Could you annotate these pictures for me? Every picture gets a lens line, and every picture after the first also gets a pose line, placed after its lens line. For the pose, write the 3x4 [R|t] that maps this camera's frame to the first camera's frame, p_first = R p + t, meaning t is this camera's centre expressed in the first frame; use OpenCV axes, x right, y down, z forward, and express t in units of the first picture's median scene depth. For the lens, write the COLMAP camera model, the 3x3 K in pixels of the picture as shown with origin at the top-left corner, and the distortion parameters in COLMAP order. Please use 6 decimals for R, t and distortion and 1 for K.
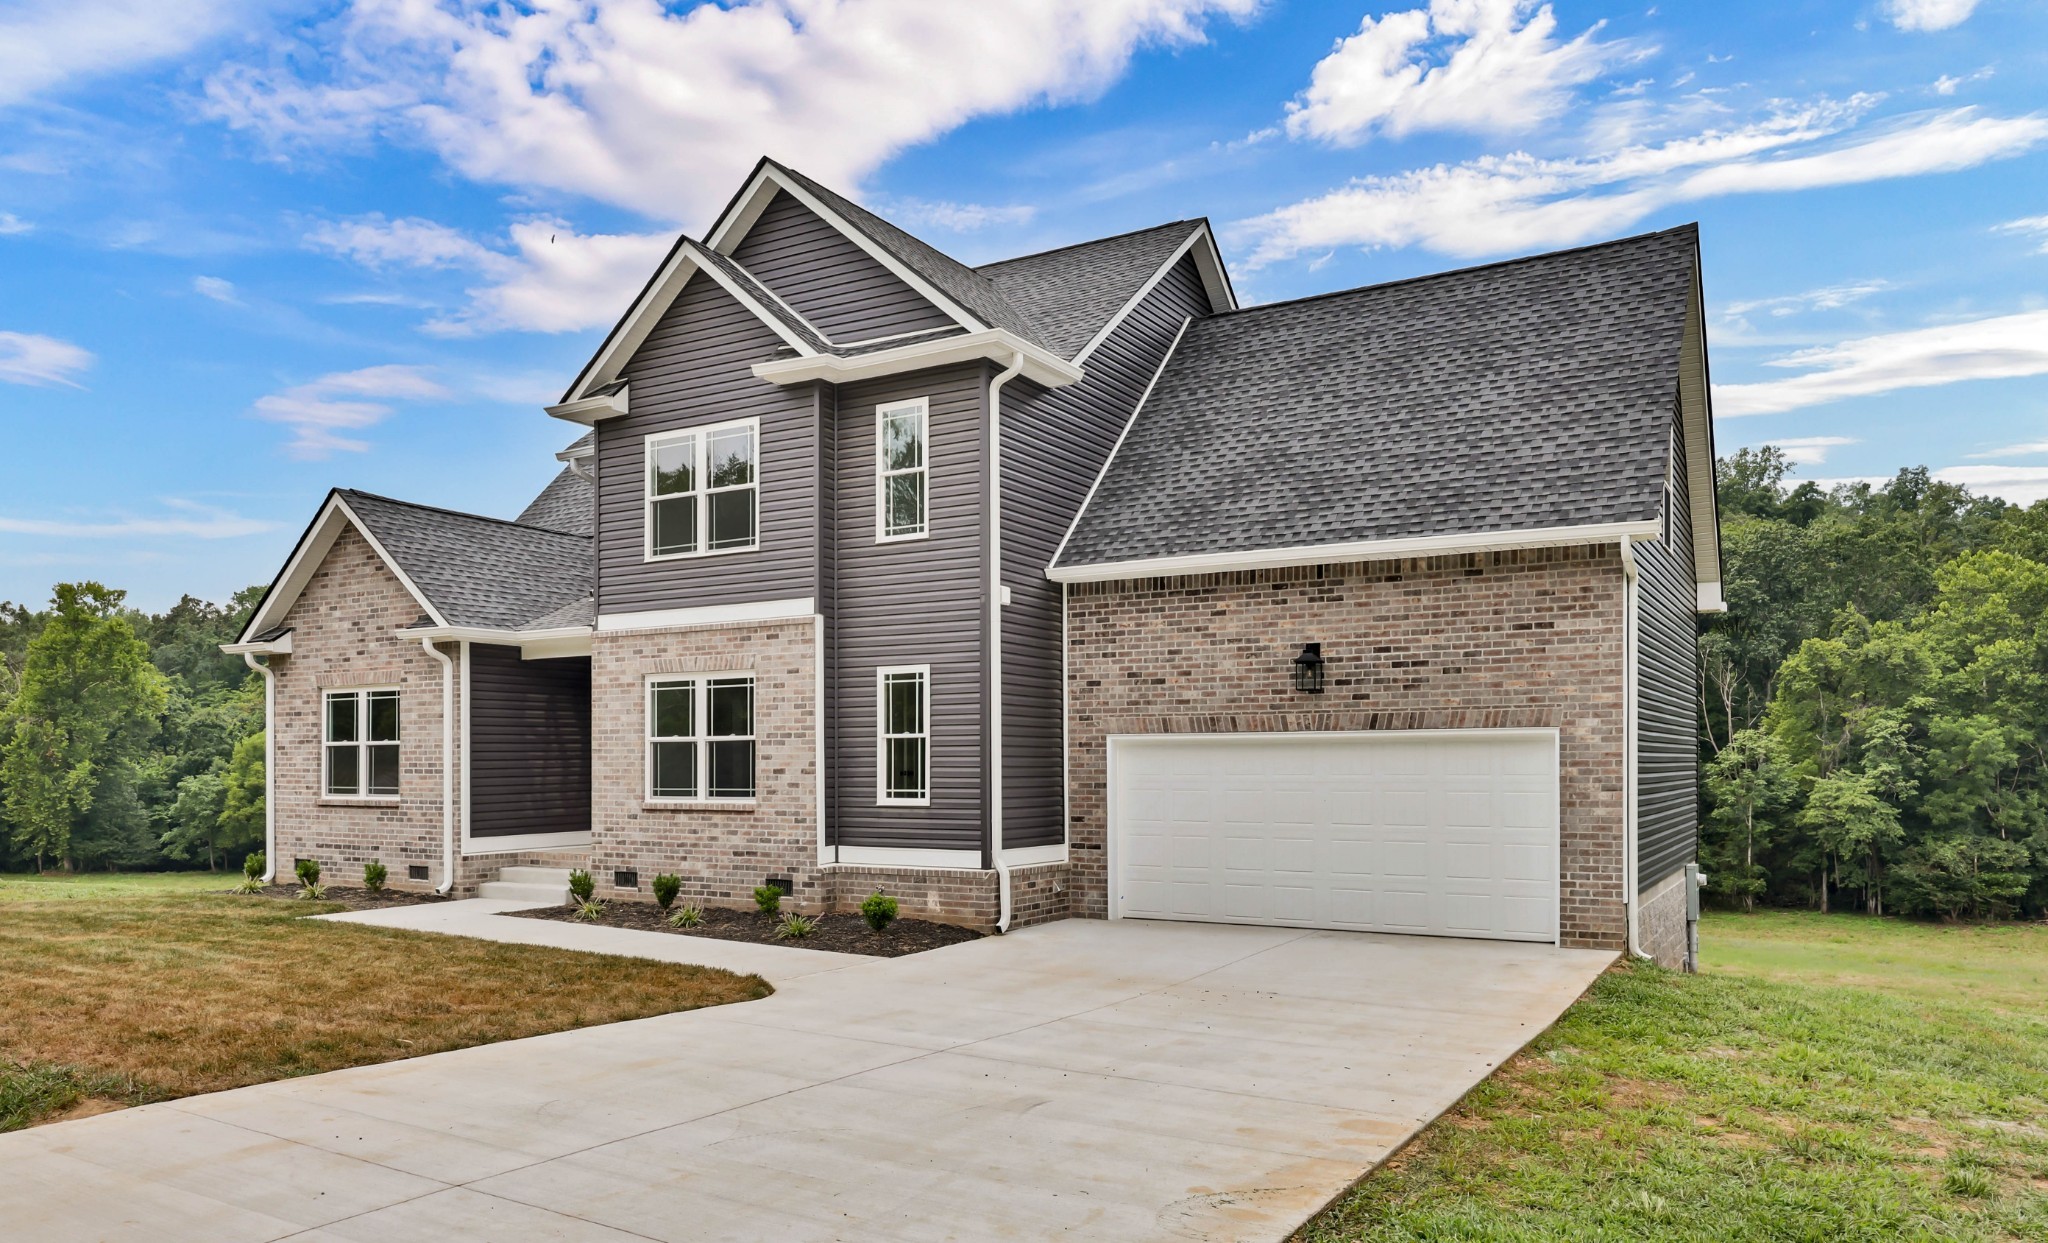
lens RADIAL K [[1425.6, 0, 1022.8], [0, 1425.6, 789.5], [0, 0, 1]] dist [-0.001064, 0.000913]
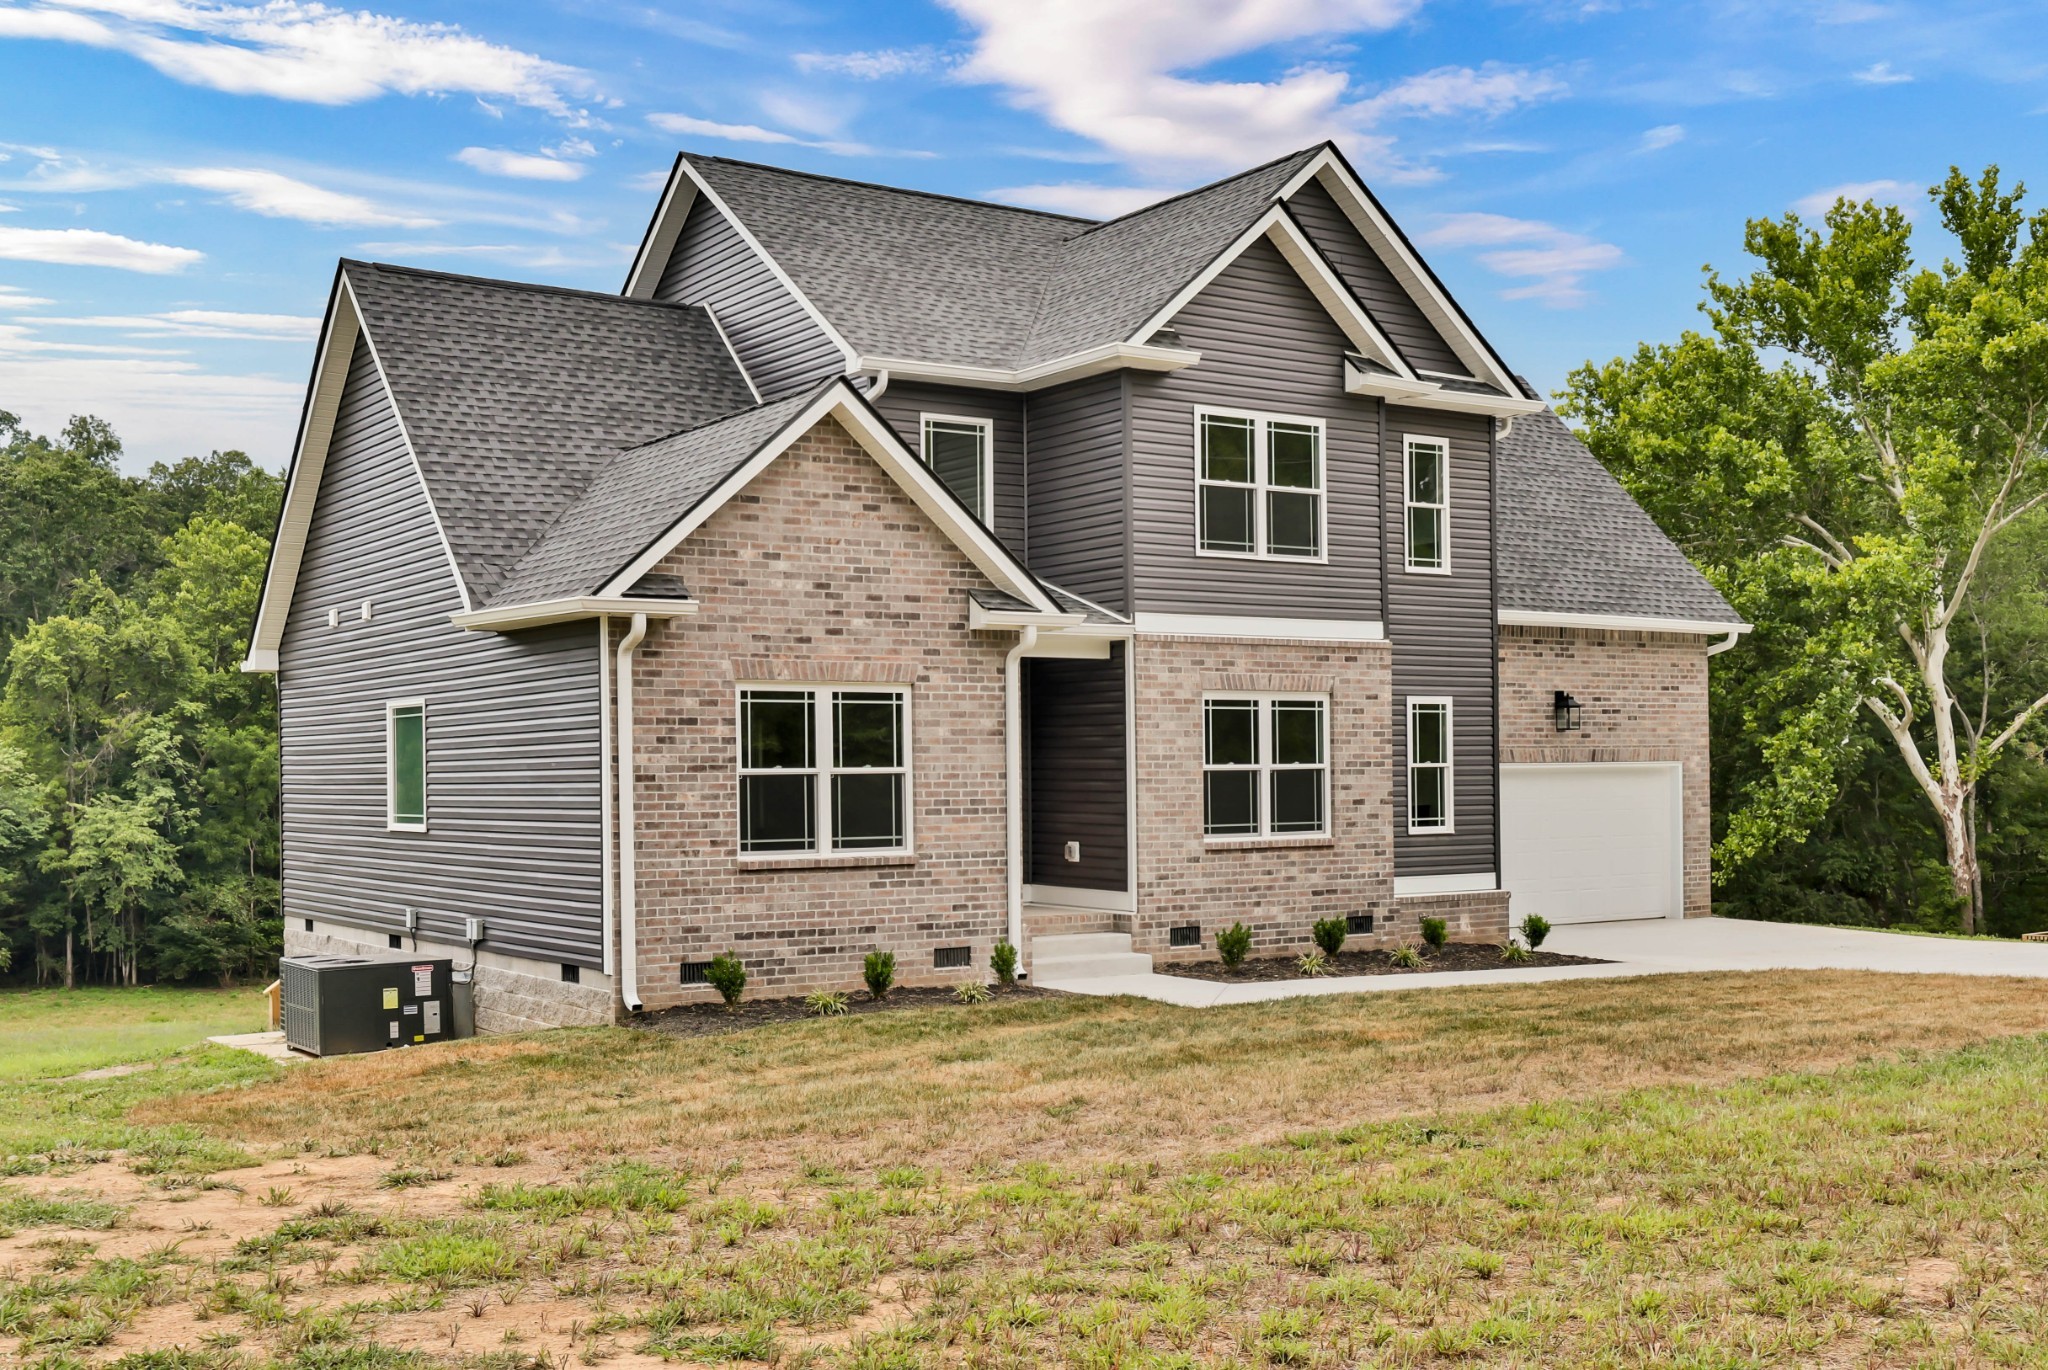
lens RADIAL K [[2107.6, 0, 1028.4], [0, 2107.6, 835.8], [0, 0, 1]] dist [0.008952, 0.008789]
pose [[0.425554, -0.028258, 0.904492, -1.427055], [0.023482, 0.999521, 0.020179, -0.022157], [-0.904628, 0.012652, 0.426014, 0.561790]]
